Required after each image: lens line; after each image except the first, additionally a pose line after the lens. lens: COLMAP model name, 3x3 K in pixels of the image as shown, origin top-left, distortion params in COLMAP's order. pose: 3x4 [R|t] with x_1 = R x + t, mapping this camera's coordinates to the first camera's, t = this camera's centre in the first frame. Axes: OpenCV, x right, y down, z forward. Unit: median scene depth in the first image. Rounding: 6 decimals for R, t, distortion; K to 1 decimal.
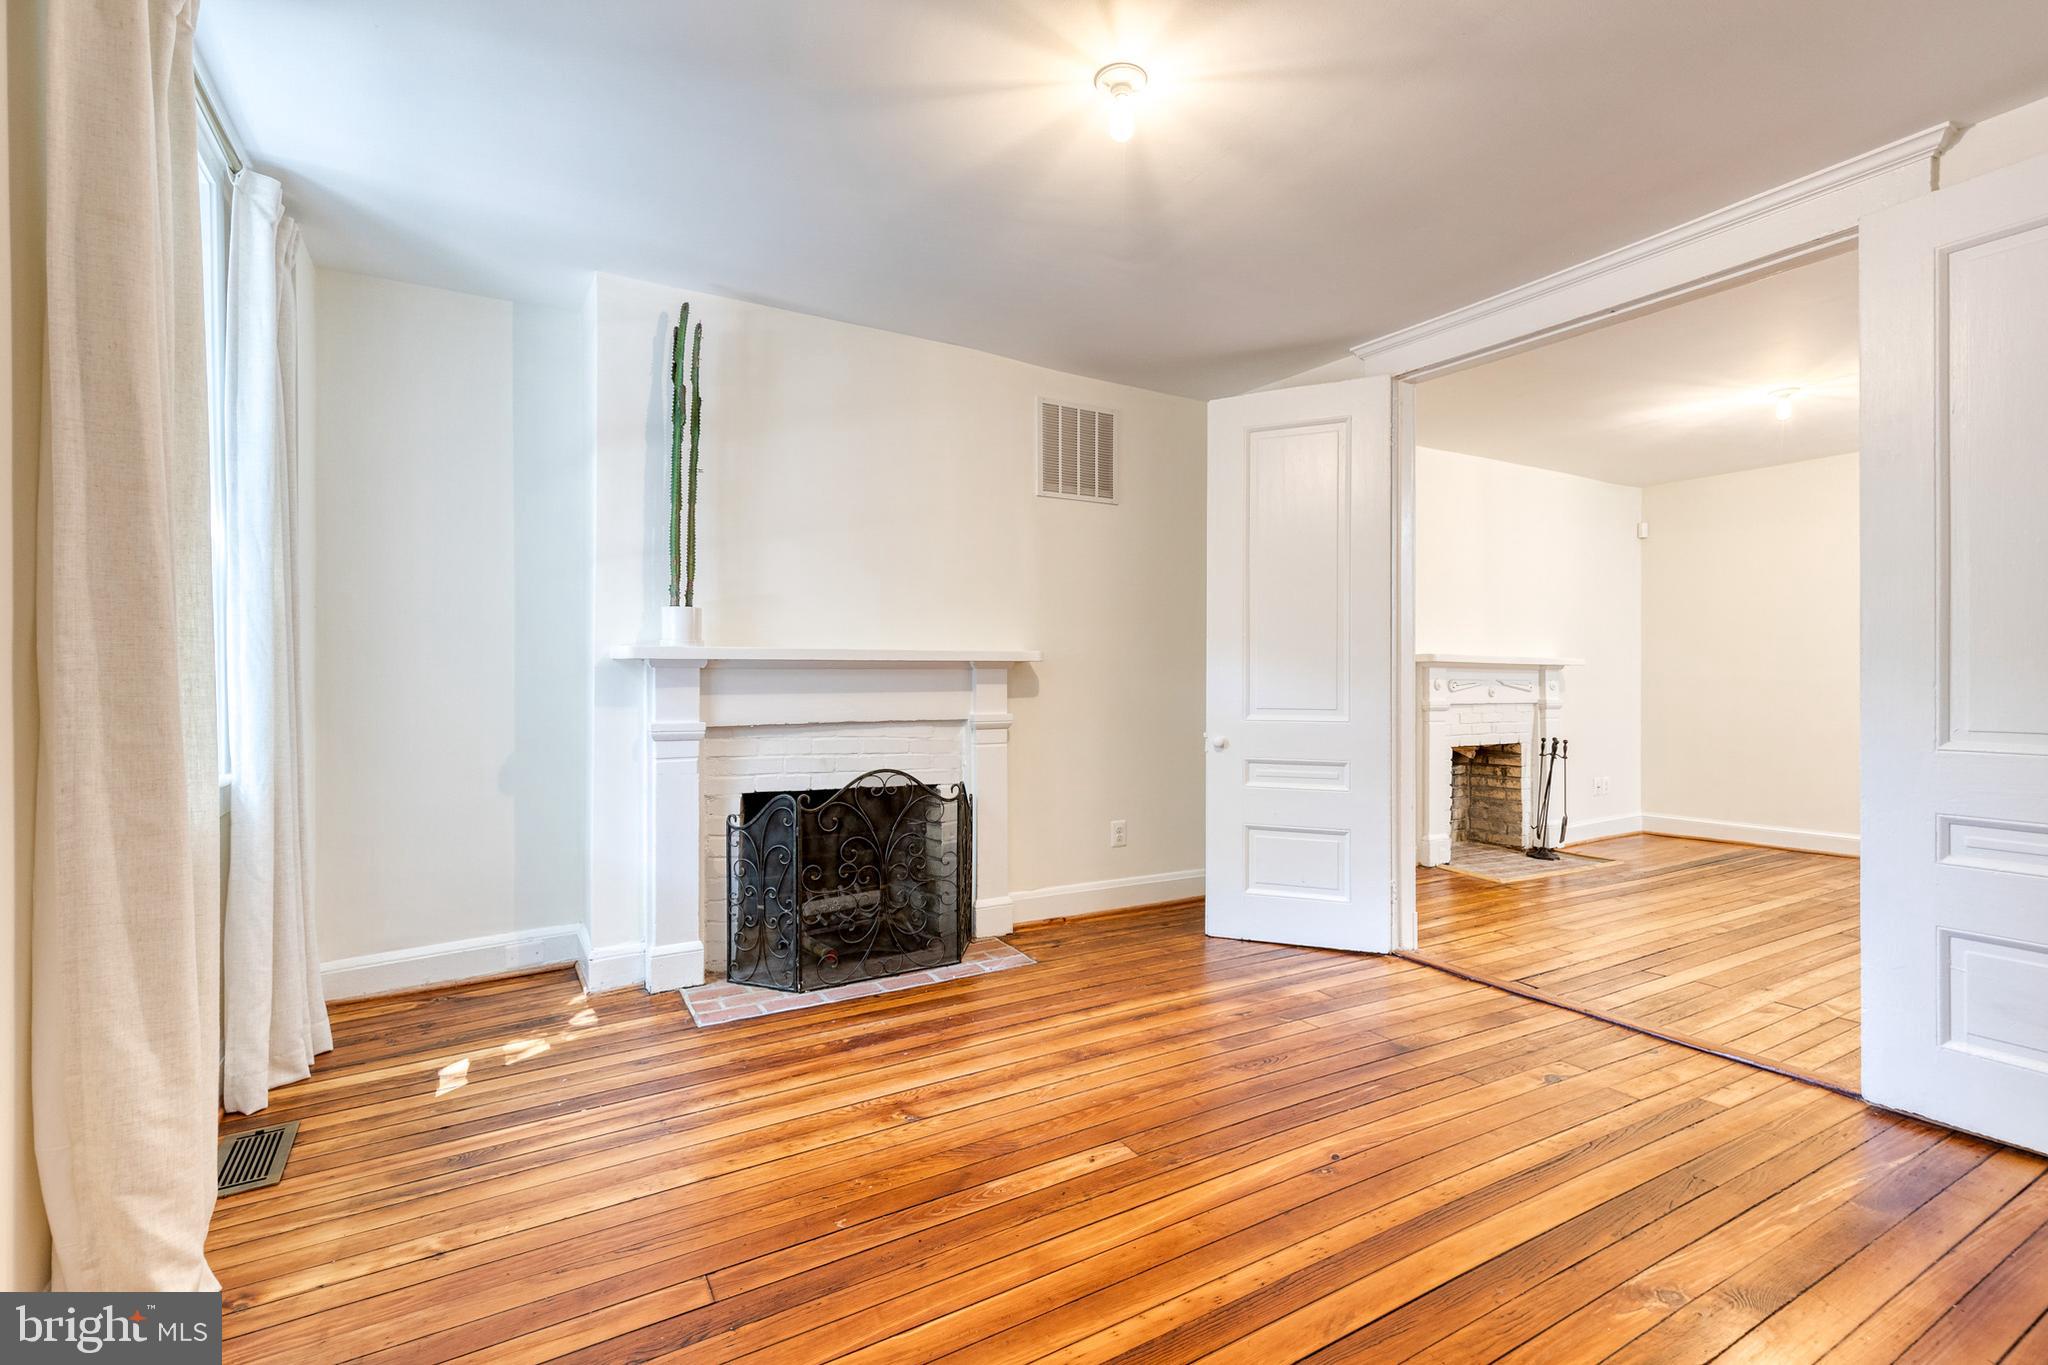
lens RADIAL K [[920.0, 0, 1046.6], [0, 920.0, 677.2], [0, 0, 1]] dist [0.014682, -0.005320]
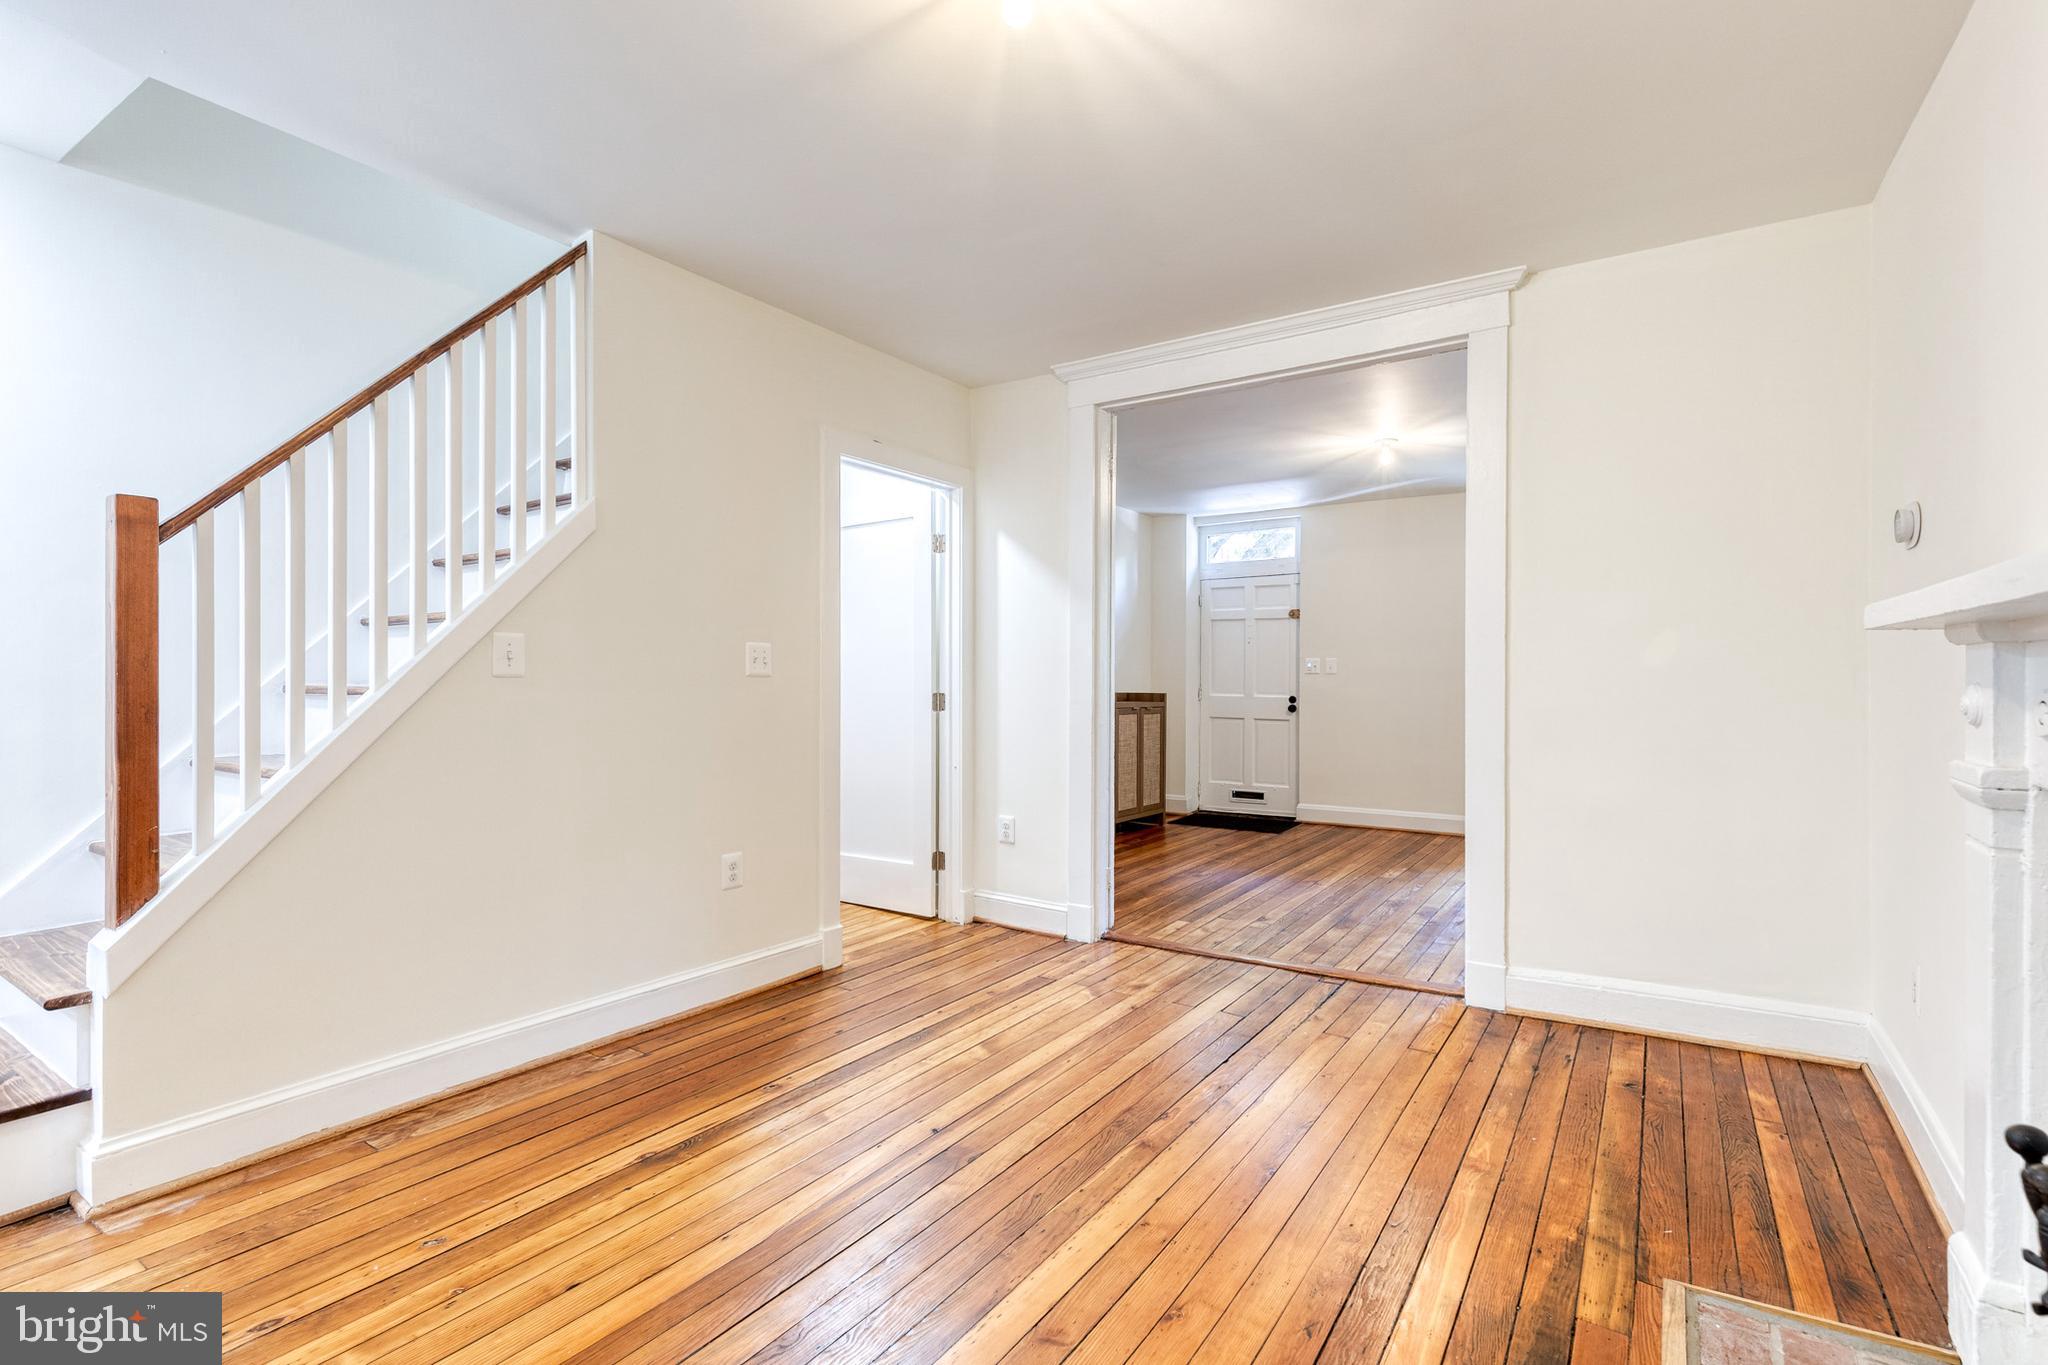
lens RADIAL K [[935.0, 0, 1047.3], [0, 935.0, 681.0], [0, 0, 1]] dist [0.012466, -0.001200]
pose [[-0.896219, -0.002291, -0.443606, 1.127969], [-0.000909, 0.999994, -0.003328, 0.002319], [0.443611, -0.002579, -0.896216, 1.604820]]
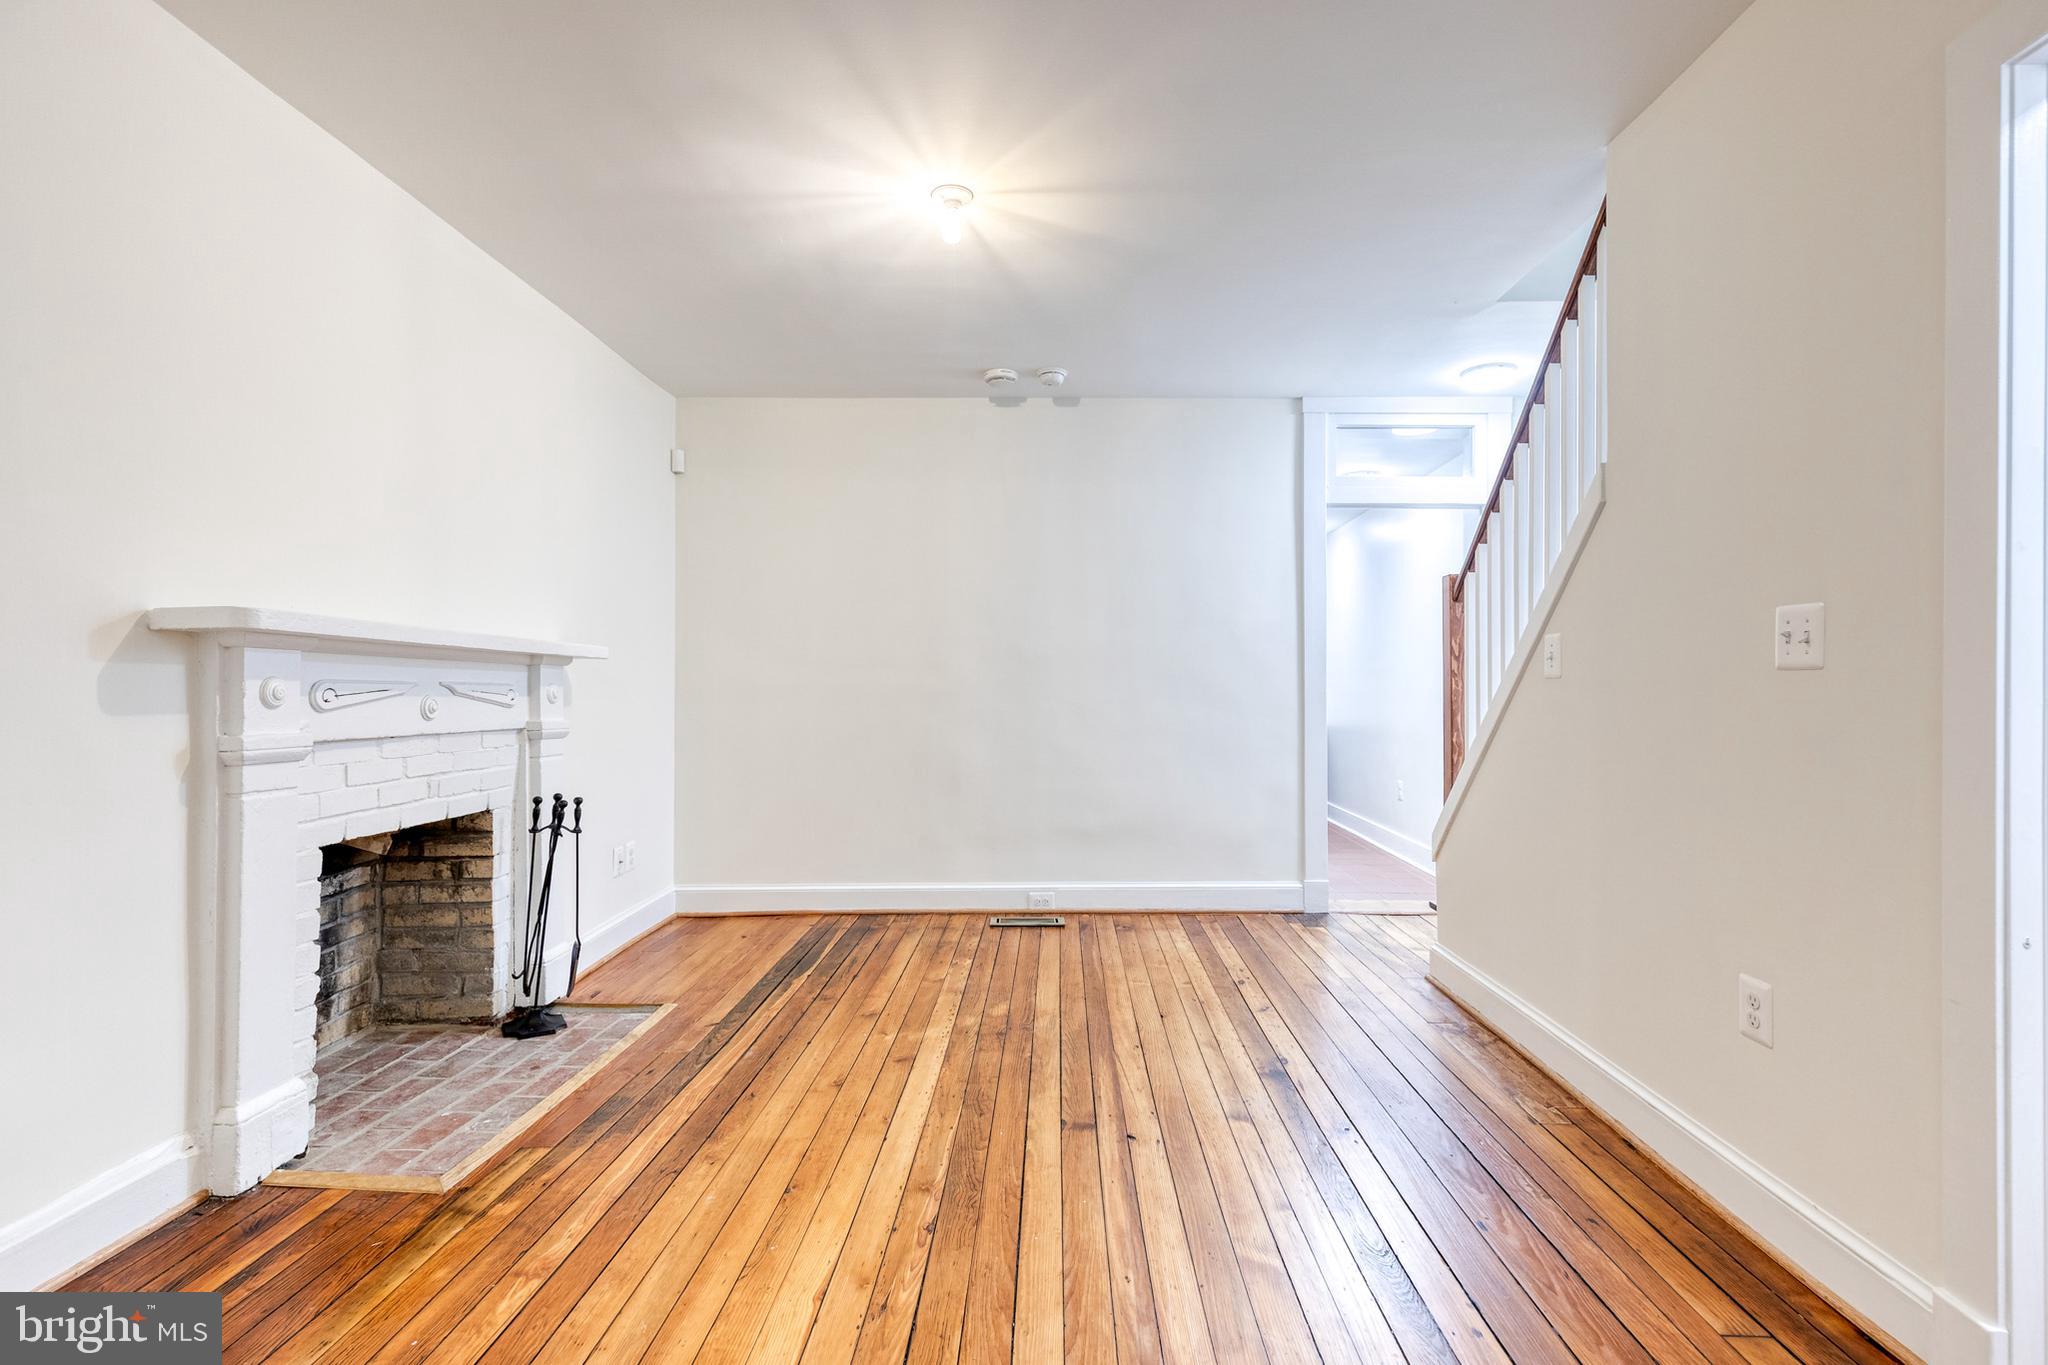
lens RADIAL K [[930.1, 0, 1024.0], [0, 930.1, 682.5], [0, 0, 1]] dist [0.000272, 0.000061]
pose [[0.538127, 0.006483, 0.842839, 0.381886], [-0.003511, 0.999979, -0.005451, 0.006196], [-0.842856, -0.000026, 0.538139, 0.761951]]
